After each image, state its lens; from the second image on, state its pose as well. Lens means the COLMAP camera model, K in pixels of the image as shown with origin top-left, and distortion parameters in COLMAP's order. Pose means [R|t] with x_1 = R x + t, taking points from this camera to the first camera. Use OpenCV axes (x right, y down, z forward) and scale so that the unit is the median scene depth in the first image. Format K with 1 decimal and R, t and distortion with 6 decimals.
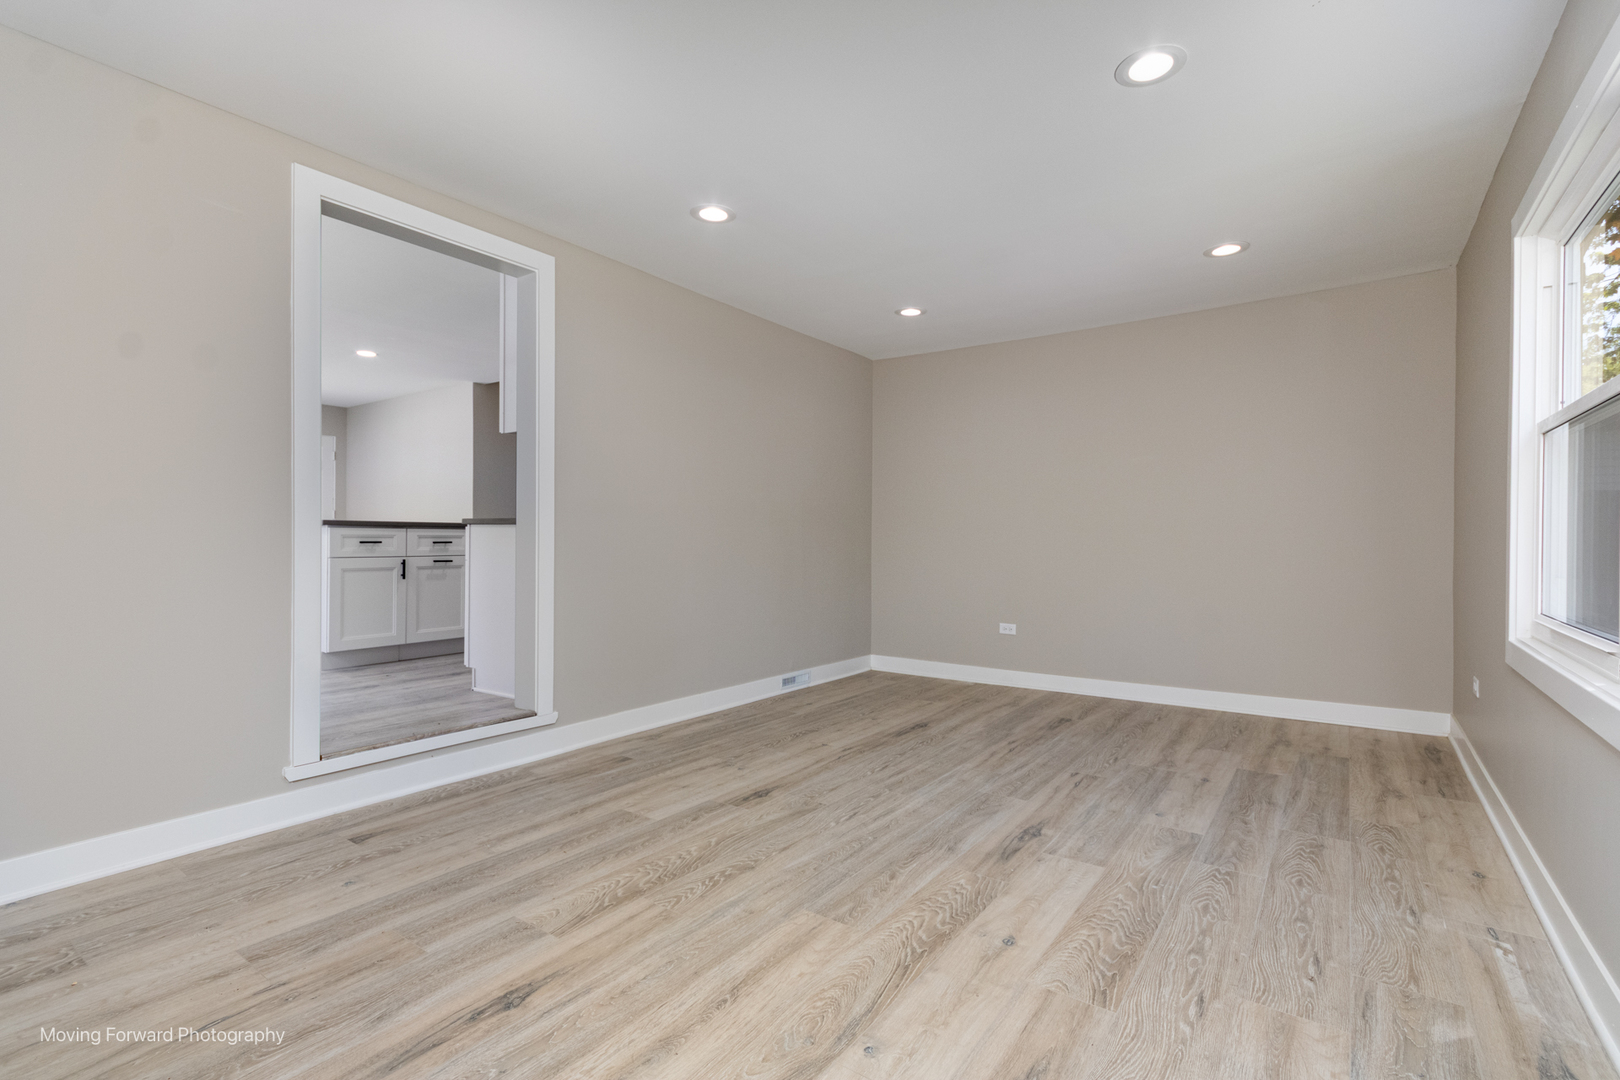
lens RADIAL K [[754.2, 0, 811.9], [0, 754.2, 547.4], [0, 0, 1]] dist [0.002917, 0.000373]
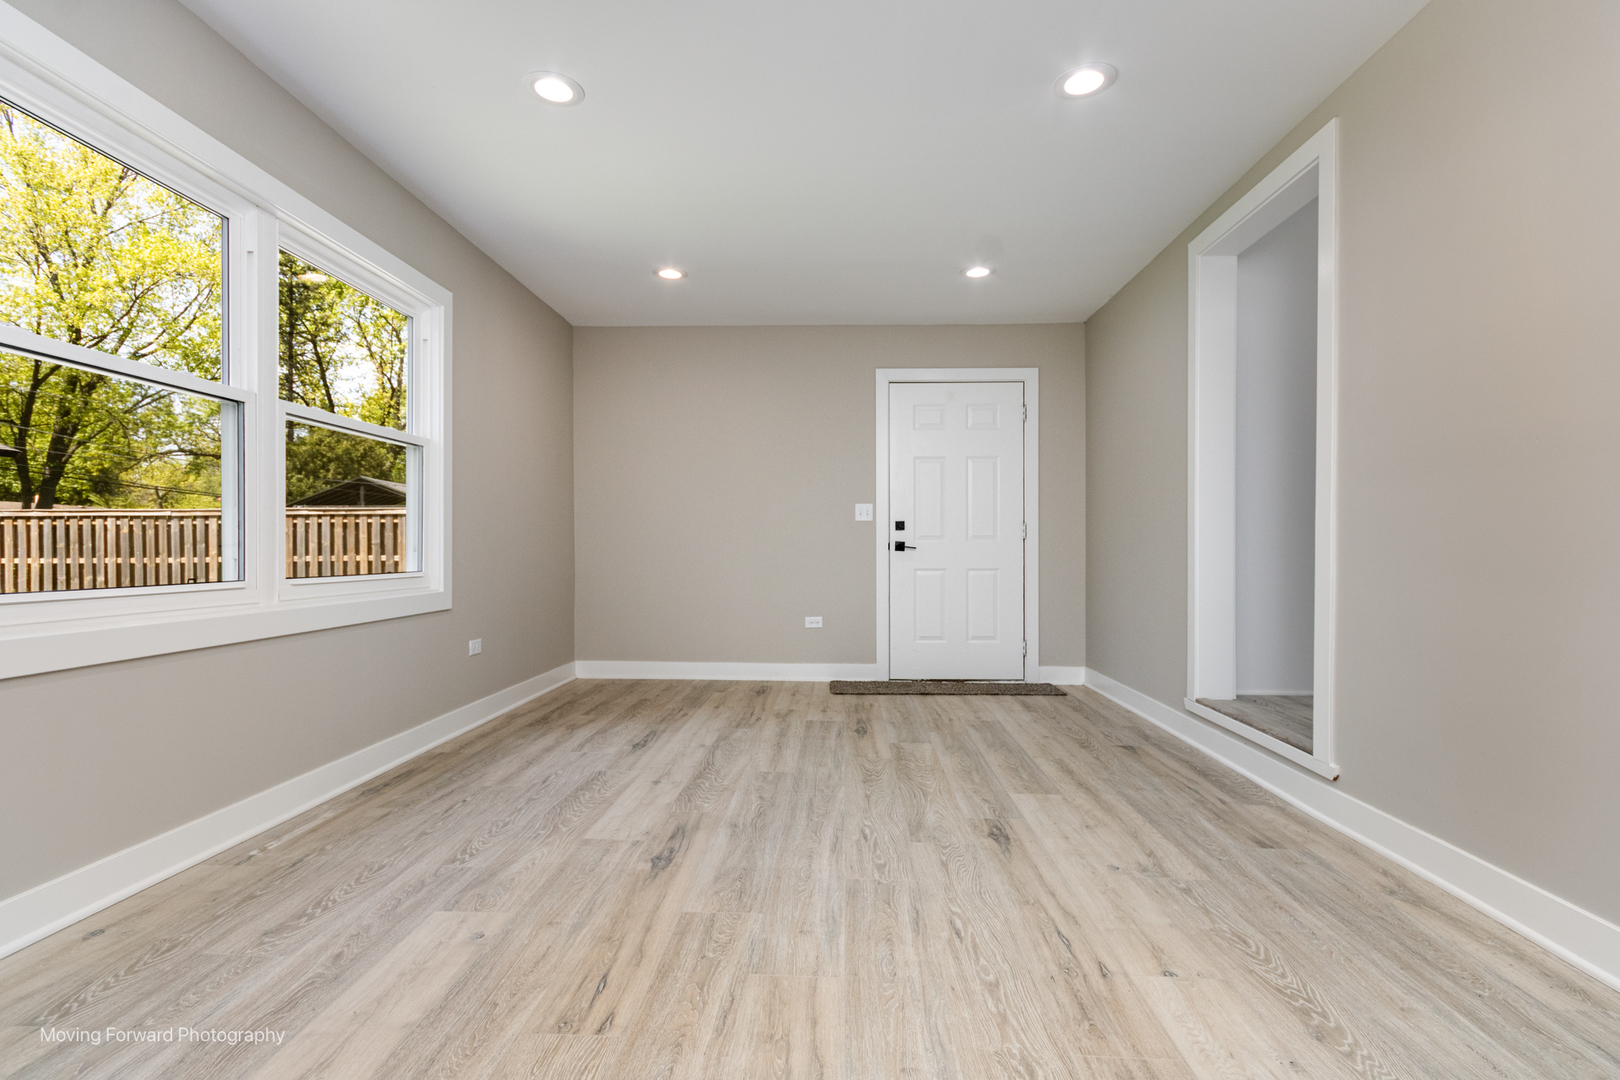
lens RADIAL K [[754.2, 0, 811.9], [0, 754.2, 547.4], [0, 0, 1]] dist [0.002917, 0.000373]
pose [[-0.836220, -0.008310, -0.548332, 0.569699], [-0.014837, 0.999862, 0.007474, 0.021627], [0.548194, 0.014385, -0.836228, 1.657302]]
